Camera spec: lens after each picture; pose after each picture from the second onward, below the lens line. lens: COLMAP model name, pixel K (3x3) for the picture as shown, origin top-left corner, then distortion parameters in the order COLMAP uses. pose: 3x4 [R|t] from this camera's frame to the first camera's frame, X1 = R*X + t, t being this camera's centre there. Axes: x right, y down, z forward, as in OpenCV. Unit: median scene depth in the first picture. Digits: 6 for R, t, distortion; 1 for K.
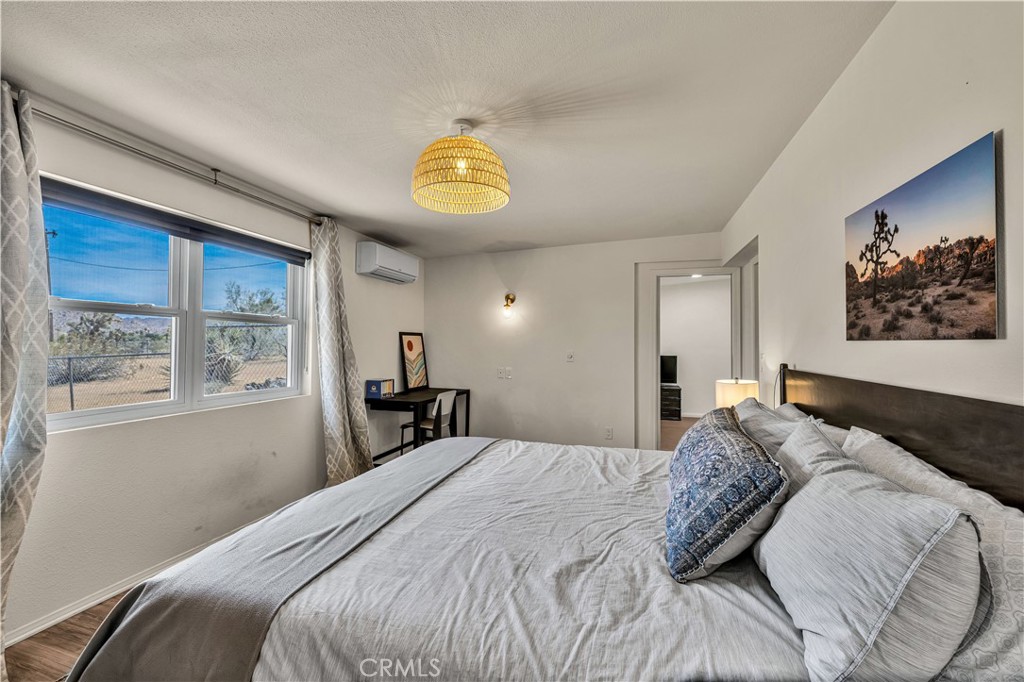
lens RADIAL K [[430.9, 0, 507.9], [0, 430.9, 340.5], [0, 0, 1]] dist [0.002356, -0.000635]
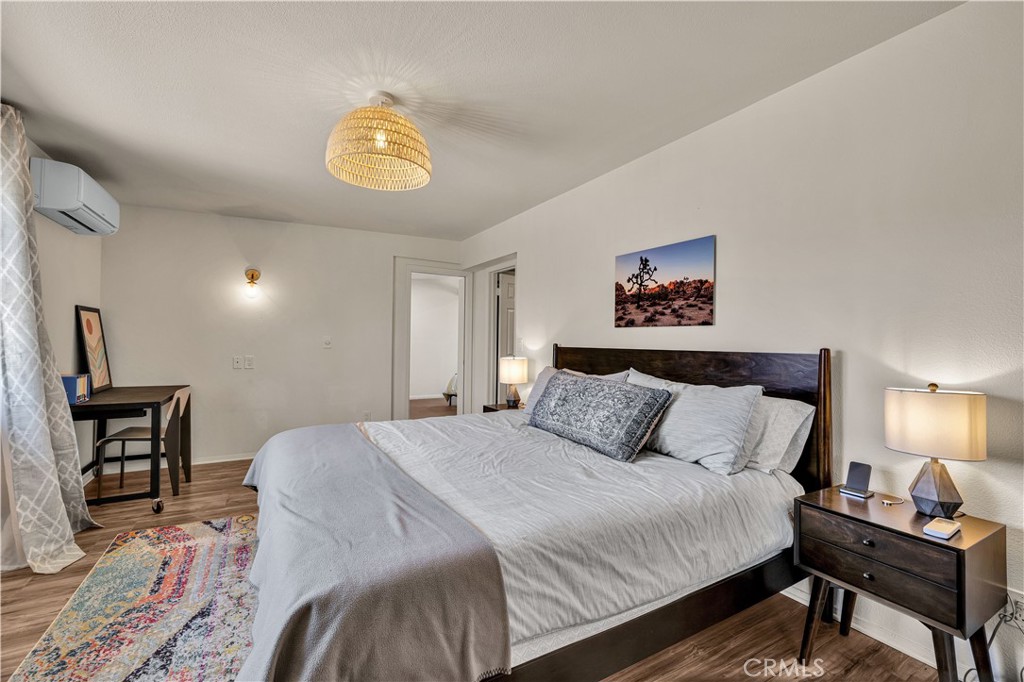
lens RADIAL K [[430.9, 0, 511.7], [0, 430.9, 340.1], [0, 0, 1]] dist [0.002356, -0.000635]
pose [[0.676784, 0.009346, 0.736123, -0.960106], [-0.018798, 0.999813, 0.004589, 0.063385], [-0.735942, -0.016943, 0.676833, 0.171521]]
